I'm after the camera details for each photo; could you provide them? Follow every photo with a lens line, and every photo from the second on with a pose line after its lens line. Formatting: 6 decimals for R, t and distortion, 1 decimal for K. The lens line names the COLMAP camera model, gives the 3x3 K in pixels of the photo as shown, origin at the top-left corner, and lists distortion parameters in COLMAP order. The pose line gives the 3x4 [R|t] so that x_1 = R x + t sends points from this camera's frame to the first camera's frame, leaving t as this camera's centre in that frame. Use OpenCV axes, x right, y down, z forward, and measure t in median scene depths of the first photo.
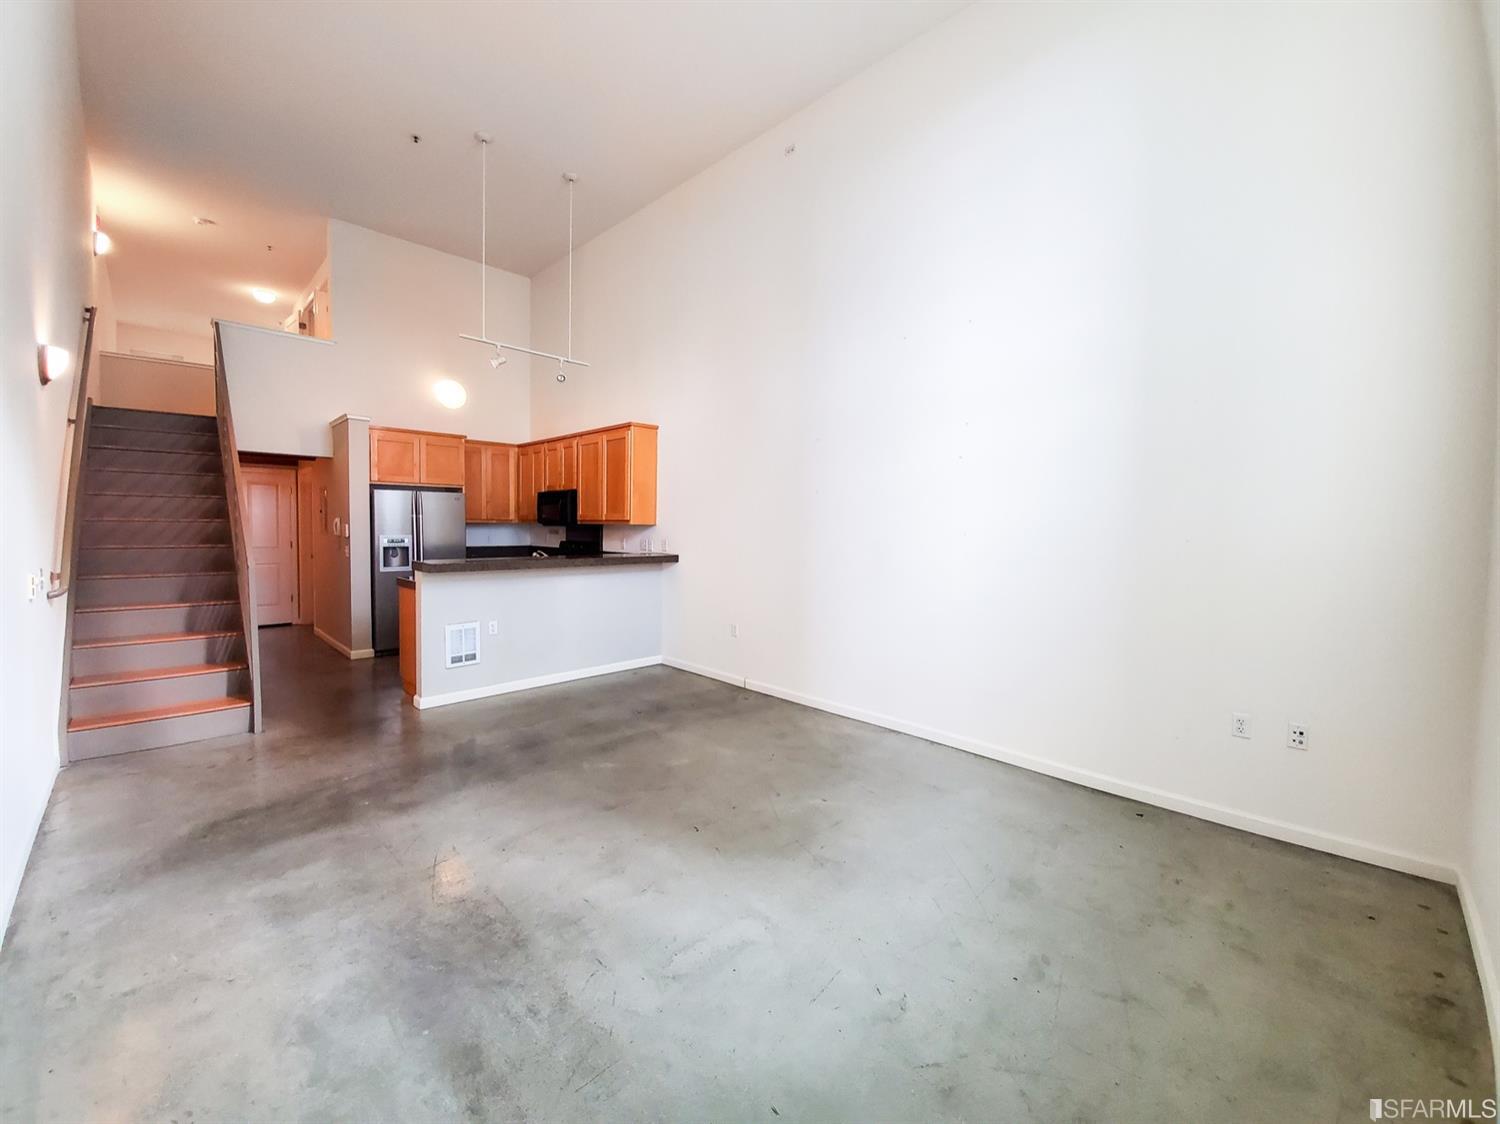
lens RADIAL K [[593.6, 0, 752.0], [0, 593.6, 545.6], [0, 0, 1]] dist [0.019620, -0.019294]
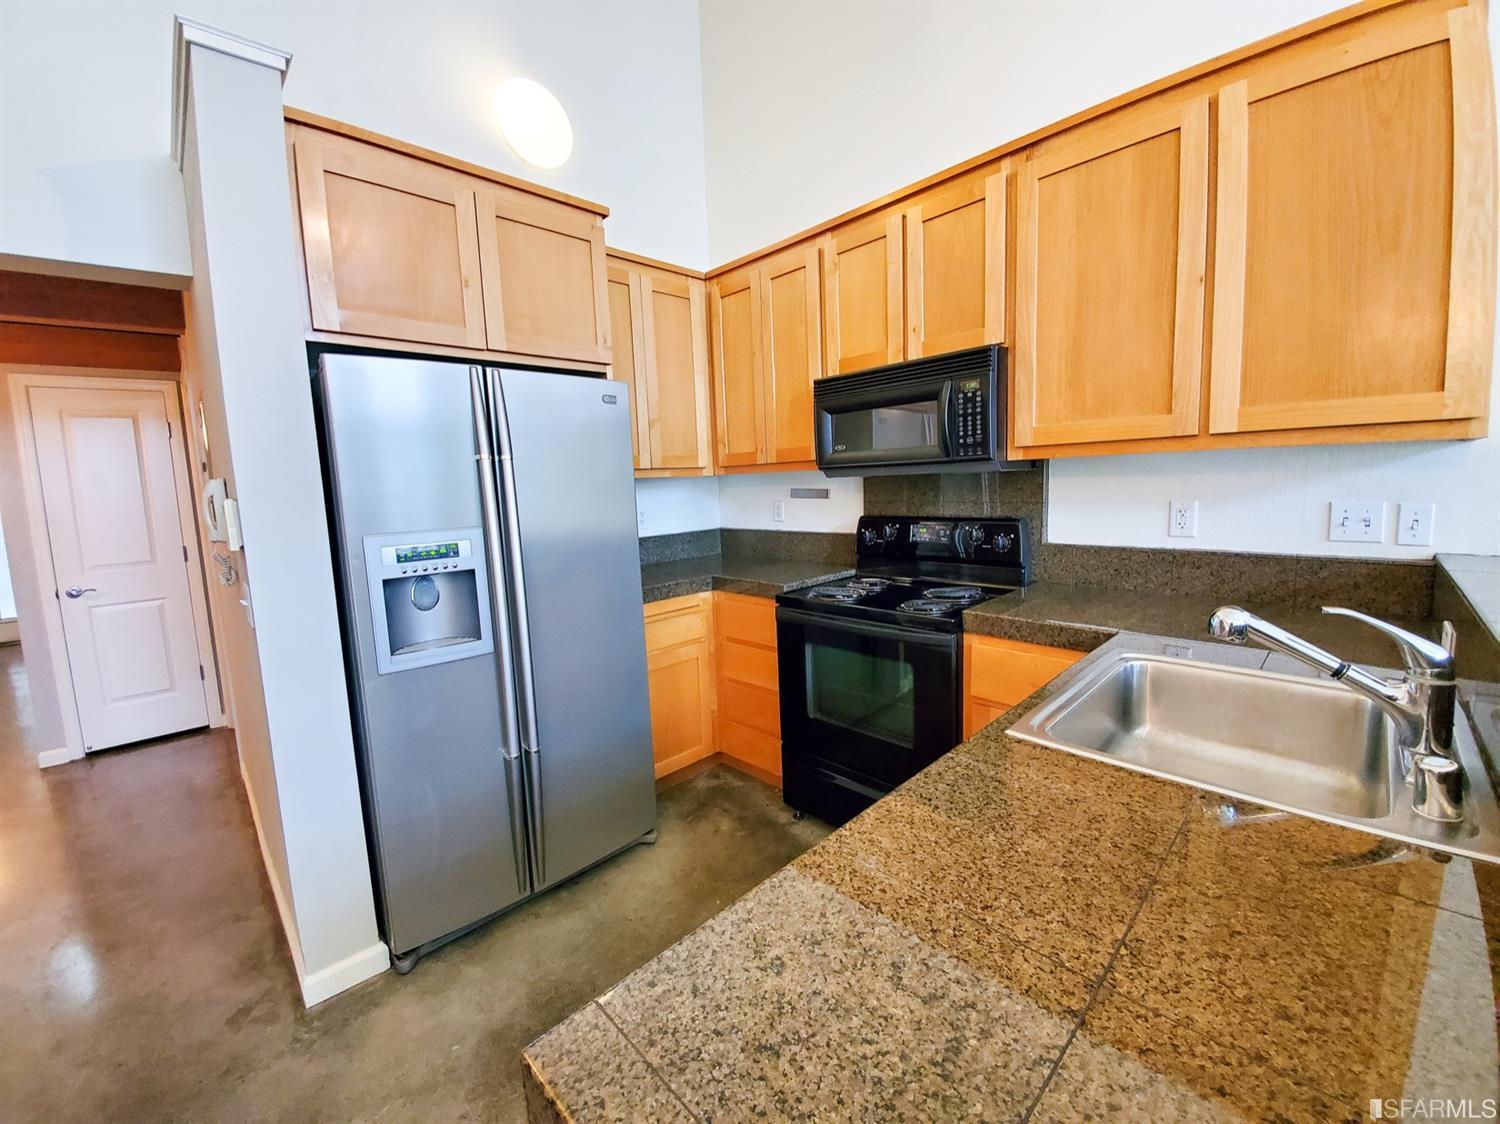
lens RADIAL K [[593.6, 0, 752.0], [0, 593.6, 545.6], [0, 0, 1]] dist [0.019620, -0.019294]
pose [[0.998567, -0.048686, -0.022232, -0.450248], [0.050200, 0.996026, 0.073564, -0.024068], [0.018562, -0.074575, 0.997043, 0.743508]]
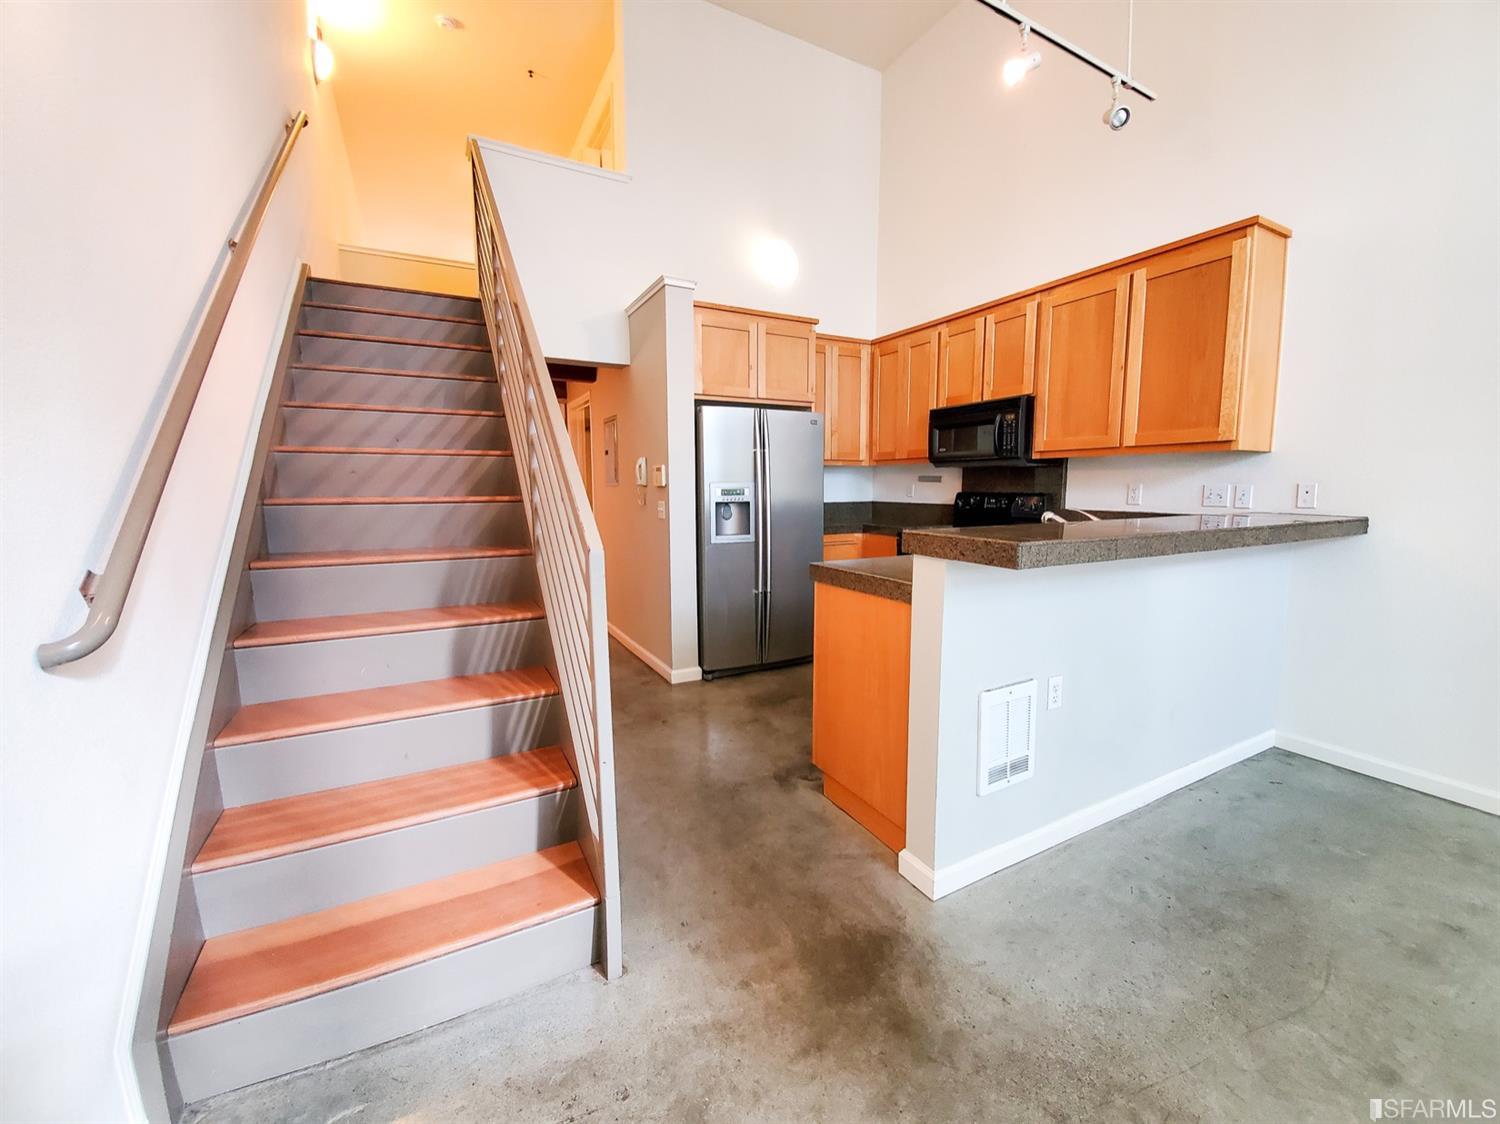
lens RADIAL K [[599.9, 0, 750.7], [0, 599.9, 542.0], [0, 0, 1]] dist [-0.000346, -0.000025]
pose [[0.956235, 0.014150, -0.292256, -0.406080], [0.003133, 0.998278, 0.058585, 0.006575], [0.292582, -0.056936, 0.954544, 0.428419]]
